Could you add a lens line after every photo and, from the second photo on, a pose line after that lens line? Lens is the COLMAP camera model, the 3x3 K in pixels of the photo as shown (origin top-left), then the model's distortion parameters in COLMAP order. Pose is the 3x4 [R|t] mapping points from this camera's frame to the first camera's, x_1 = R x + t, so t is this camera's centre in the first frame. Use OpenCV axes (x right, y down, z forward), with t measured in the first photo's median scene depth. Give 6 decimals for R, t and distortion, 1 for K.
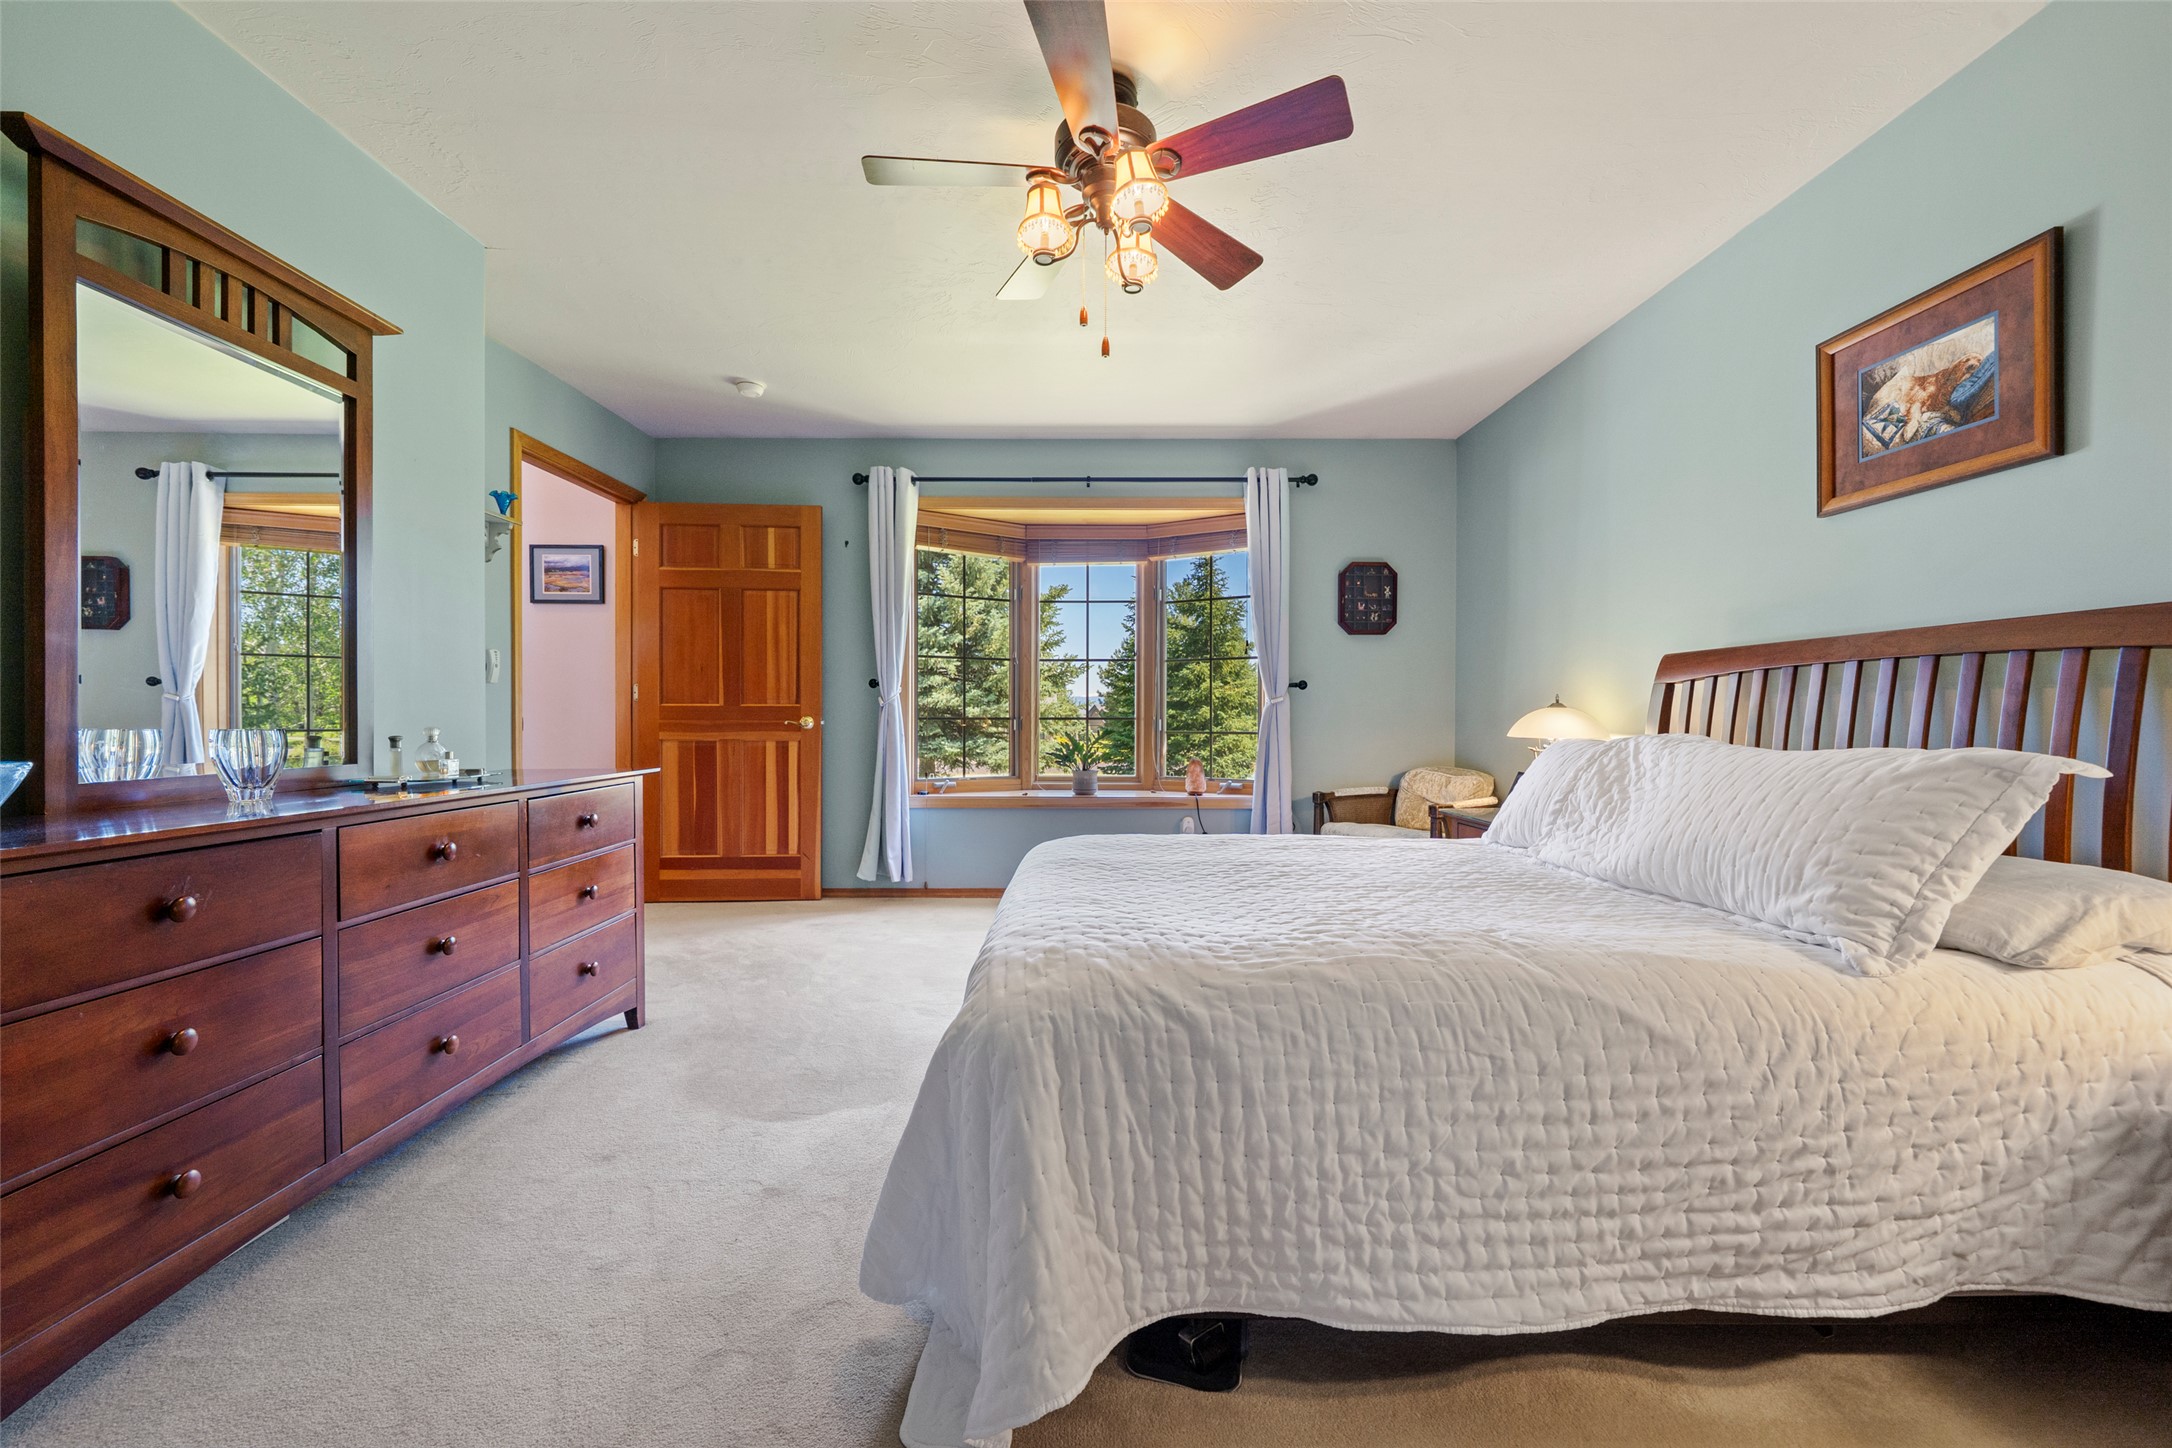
lens RADIAL K [[856.6, 0, 1082.7], [0, 856.6, 724.3], [0, 0, 1]] dist [-0.003300, -0.000070]
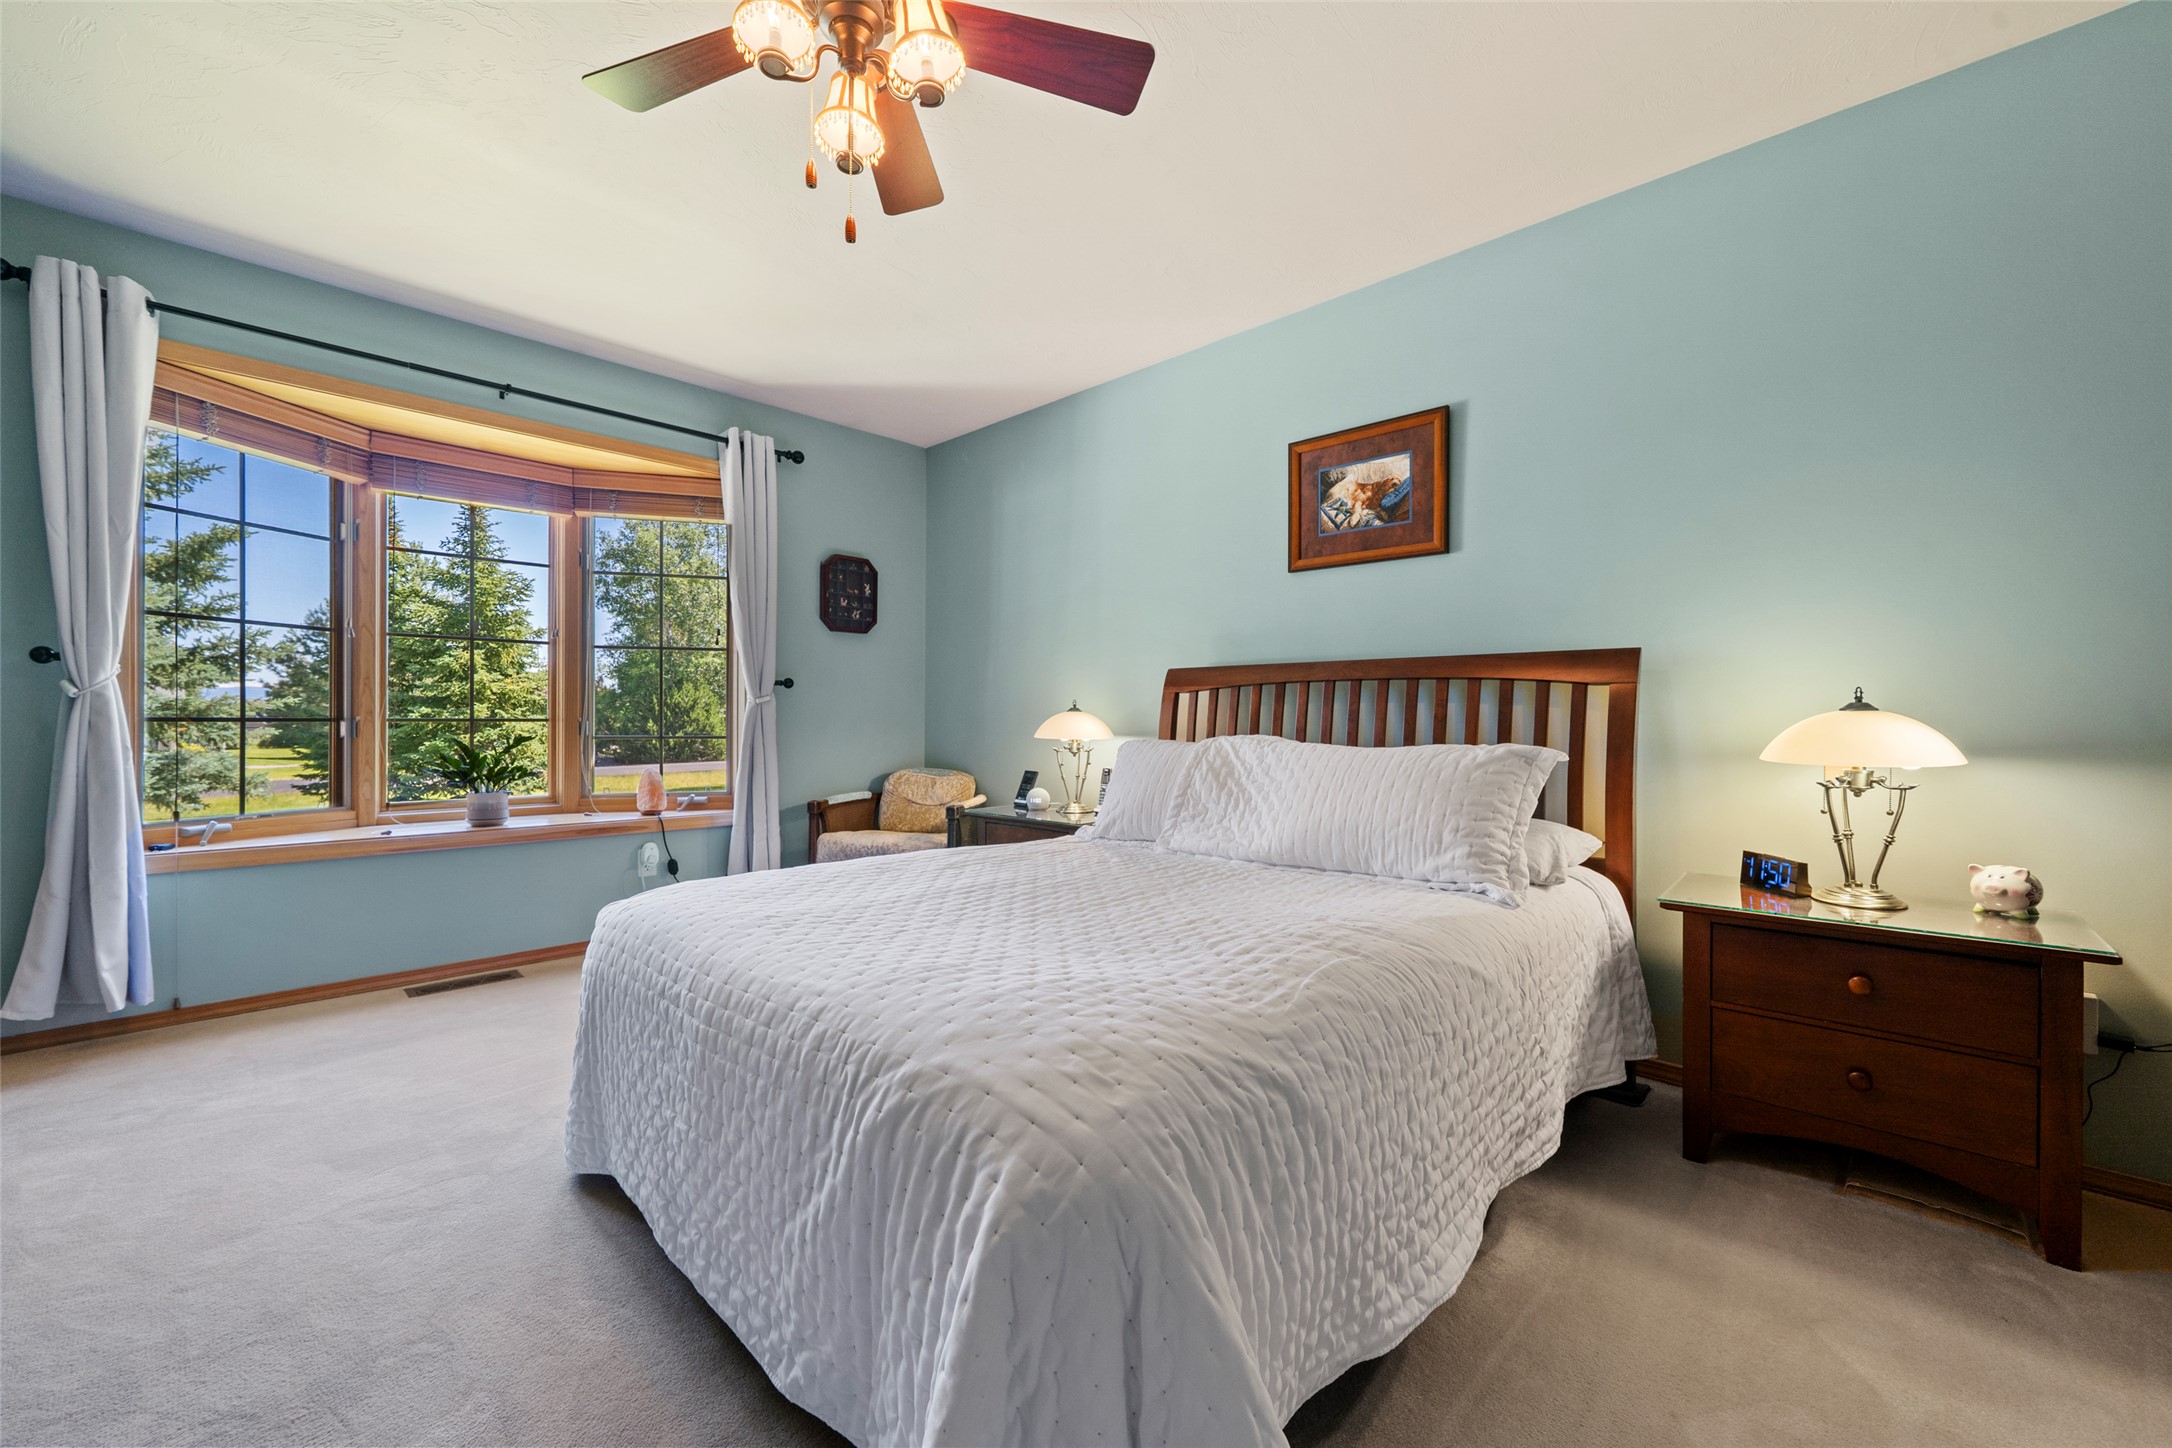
lens RADIAL K [[856.6, 0, 1082.7], [0, 856.6, 724.3], [0, 0, 1]] dist [-0.003300, -0.000070]
pose [[0.700430, -0.001625, 0.713719, -0.340503], [0.001996, 0.999998, 0.000318, -0.005032], [-0.713718, 0.001201, 0.700432, 0.303984]]
